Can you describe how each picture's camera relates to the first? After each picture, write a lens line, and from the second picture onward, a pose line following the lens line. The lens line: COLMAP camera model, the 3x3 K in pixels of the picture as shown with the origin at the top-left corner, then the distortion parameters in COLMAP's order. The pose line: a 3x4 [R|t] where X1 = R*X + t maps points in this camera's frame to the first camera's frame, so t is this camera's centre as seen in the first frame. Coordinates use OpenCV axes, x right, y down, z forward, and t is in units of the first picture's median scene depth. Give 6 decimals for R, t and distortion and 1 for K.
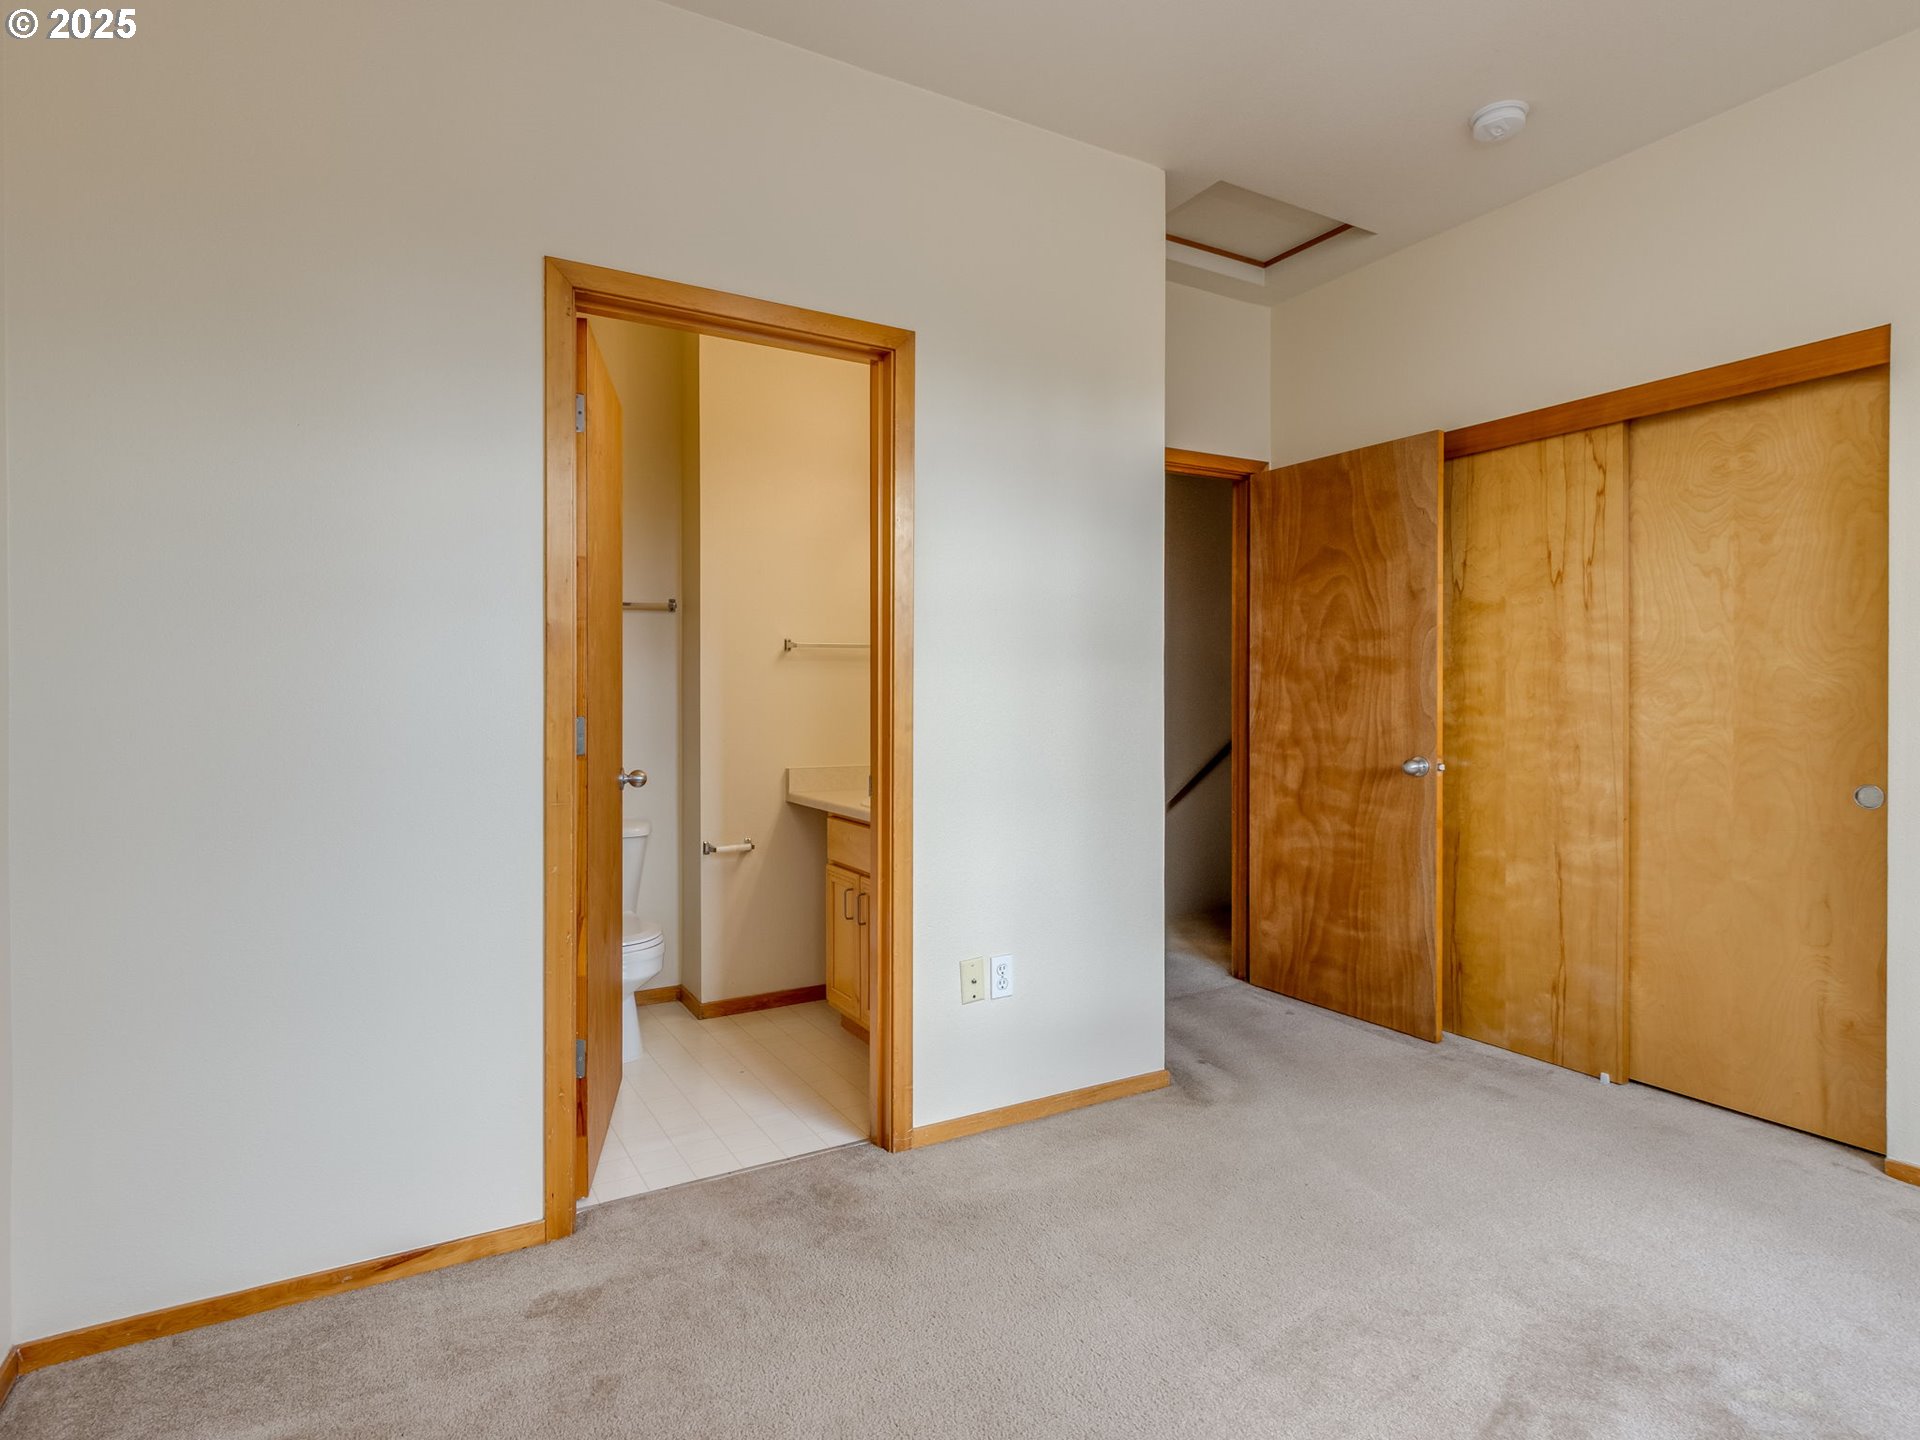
lens RADIAL K [[1022.3, 0, 952.6], [0, 1022.3, 693.7], [0, 0, 1]] dist [0.002903, -0.000728]
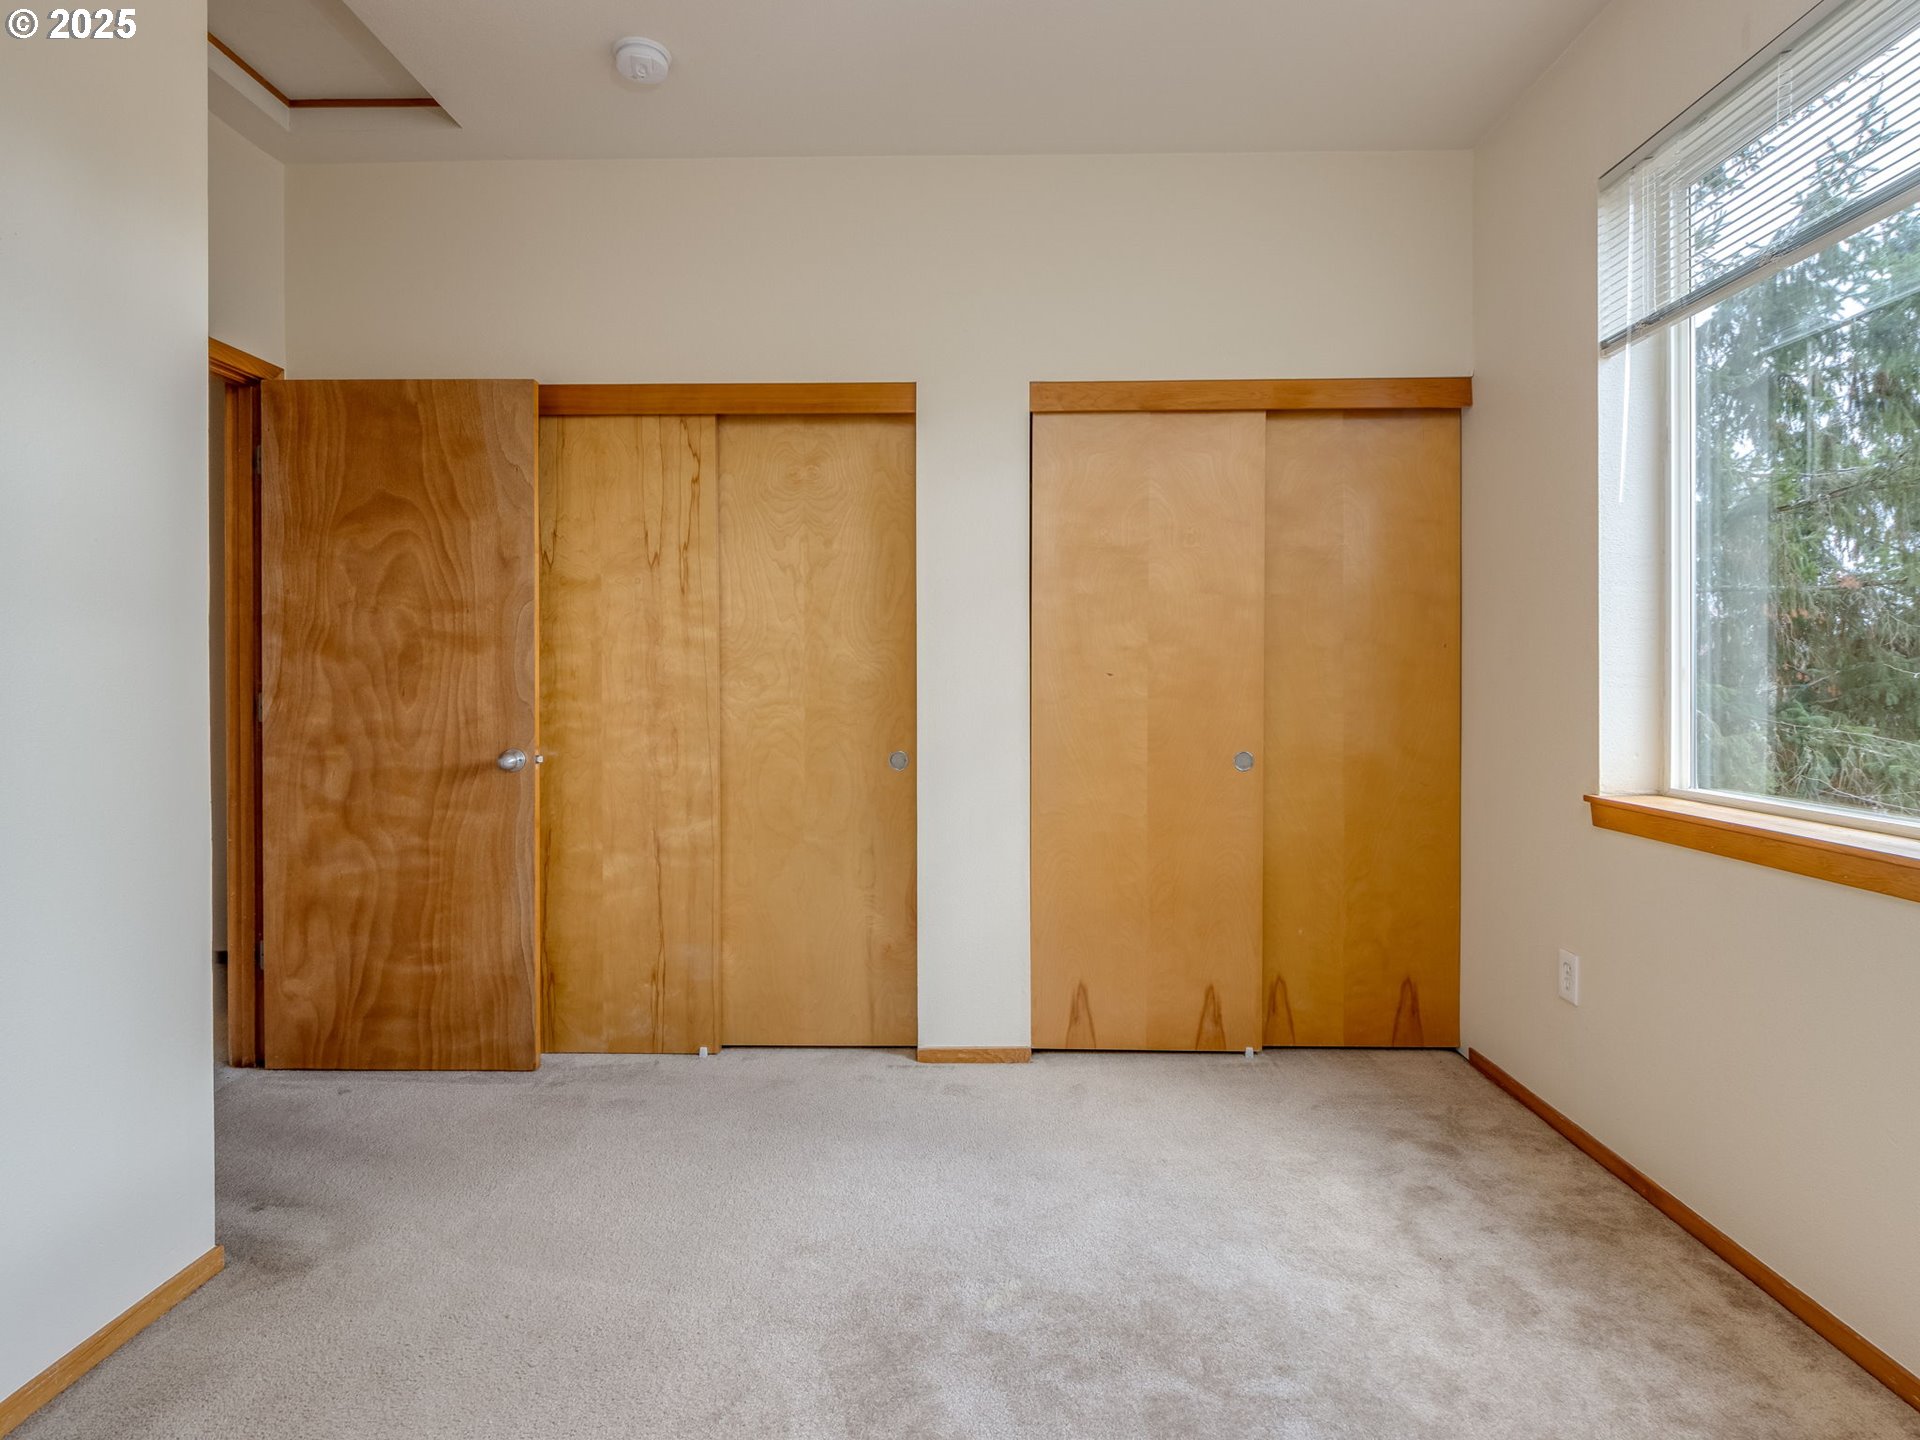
lens RADIAL K [[1022.8, 0, 960.6], [0, 1022.8, 680.3], [0, 0, 1]] dist [0.010242, -0.014773]
pose [[0.519116, -0.002120, 0.854701, -0.097104], [-0.001612, 0.999993, 0.003459, -0.000721], [-0.854702, -0.003173, 0.519109, 0.229472]]
